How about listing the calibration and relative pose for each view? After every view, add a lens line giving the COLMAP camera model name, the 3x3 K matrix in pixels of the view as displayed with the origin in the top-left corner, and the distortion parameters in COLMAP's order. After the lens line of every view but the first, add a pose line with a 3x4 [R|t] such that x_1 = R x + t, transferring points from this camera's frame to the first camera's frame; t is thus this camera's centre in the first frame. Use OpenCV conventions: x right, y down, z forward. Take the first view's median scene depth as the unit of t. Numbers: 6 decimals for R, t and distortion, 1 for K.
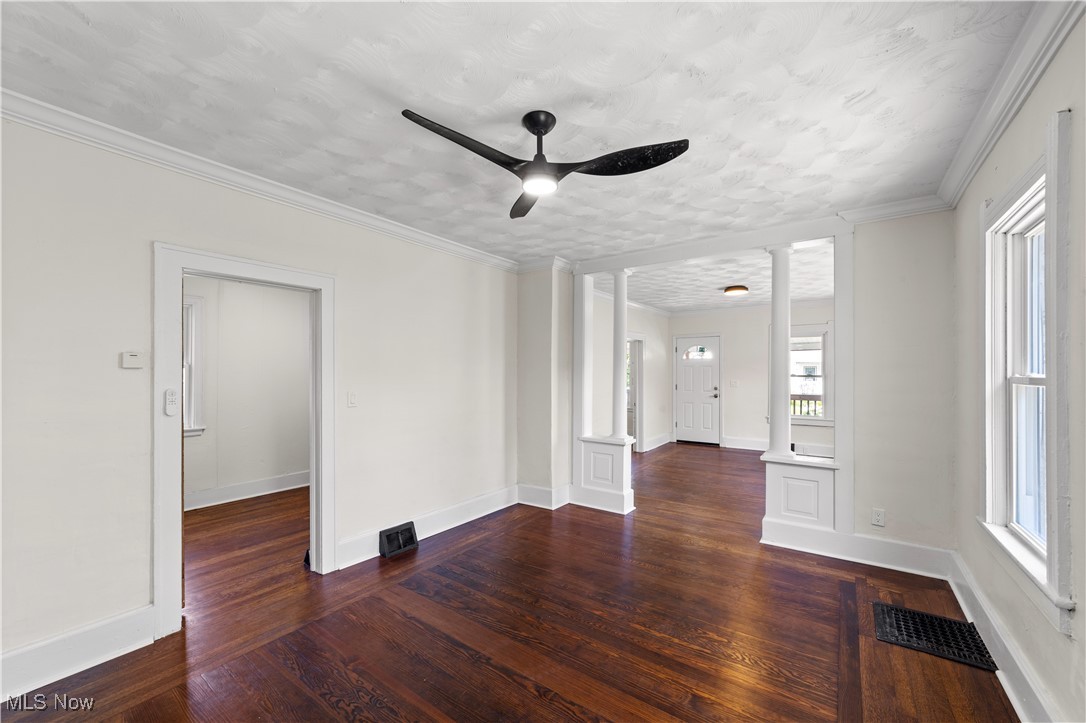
lens RADIAL K [[420.1, 0, 544.6], [0, 420.1, 367.4], [0, 0, 1]] dist [-0.012733, 0.007051]
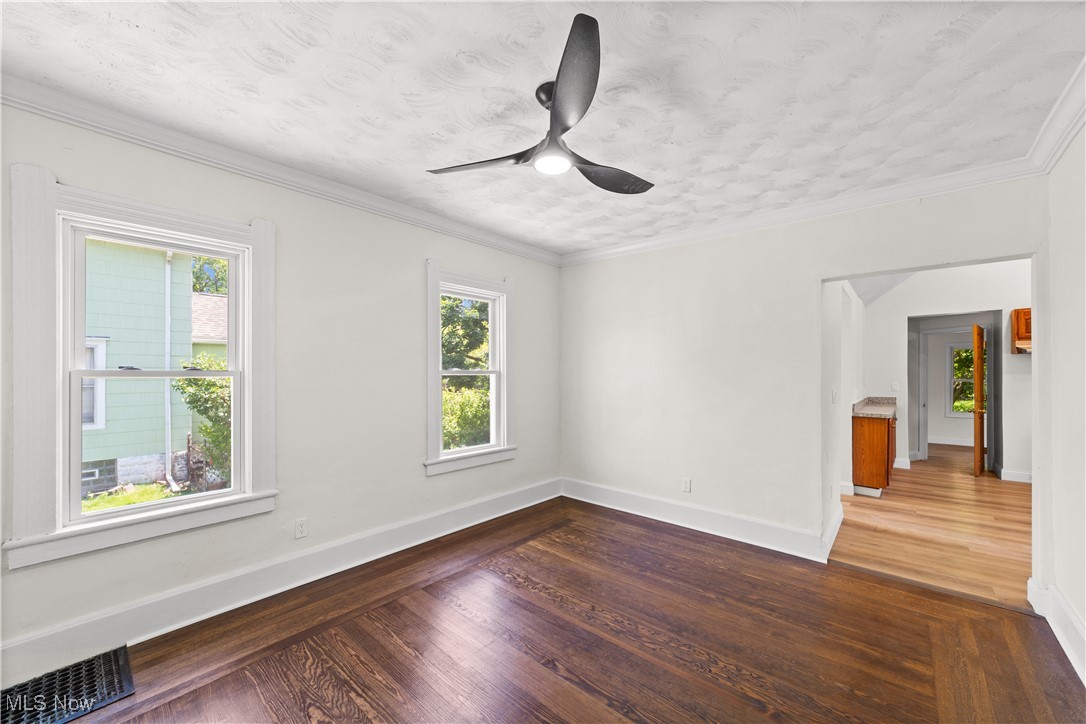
lens RADIAL K [[420.5, 0, 546.7], [0, 420.5, 373.5], [0, 0, 1]] dist [-0.013966, 0.007395]
pose [[-0.996518, -0.004449, 0.083261, -0.047287], [-0.005855, 0.999844, -0.016658, 0.027559], [-0.083173, -0.017087, -0.996389, 1.217227]]
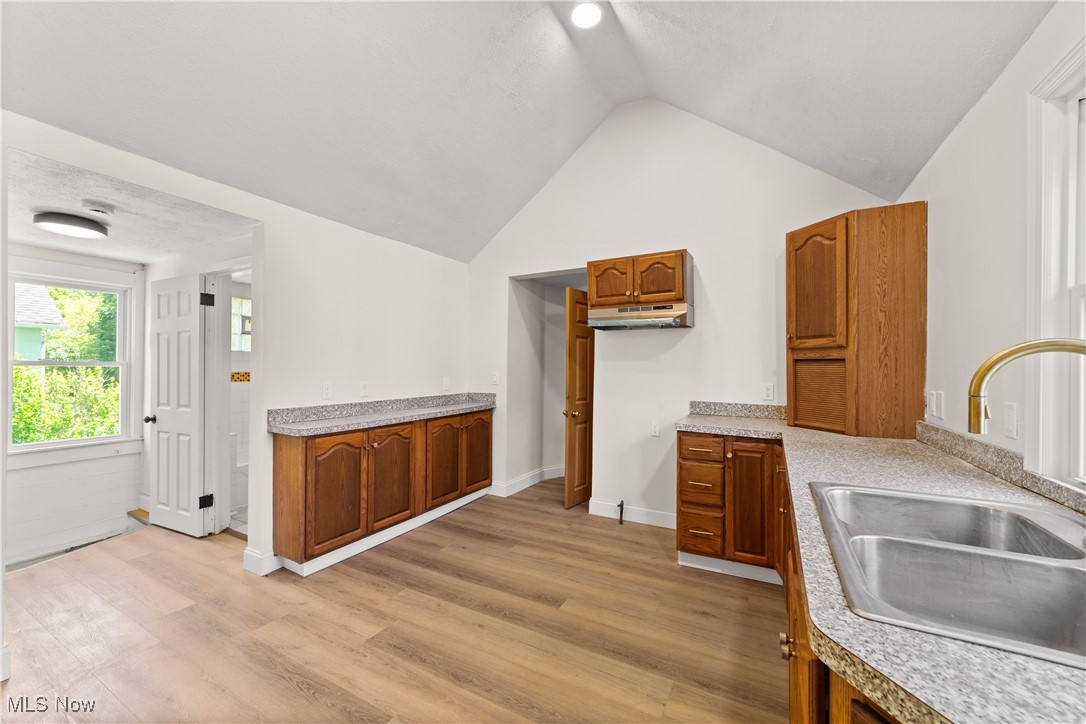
lens RADIAL K [[420.5, 0, 546.7], [0, 420.5, 373.5], [0, 0, 1]] dist [-0.013966, 0.007395]
pose [[-0.991286, -0.006764, -0.131557, -1.496234], [-0.007795, 0.999943, 0.007322, 0.019674], [0.131500, 0.008284, -0.991282, 0.500511]]
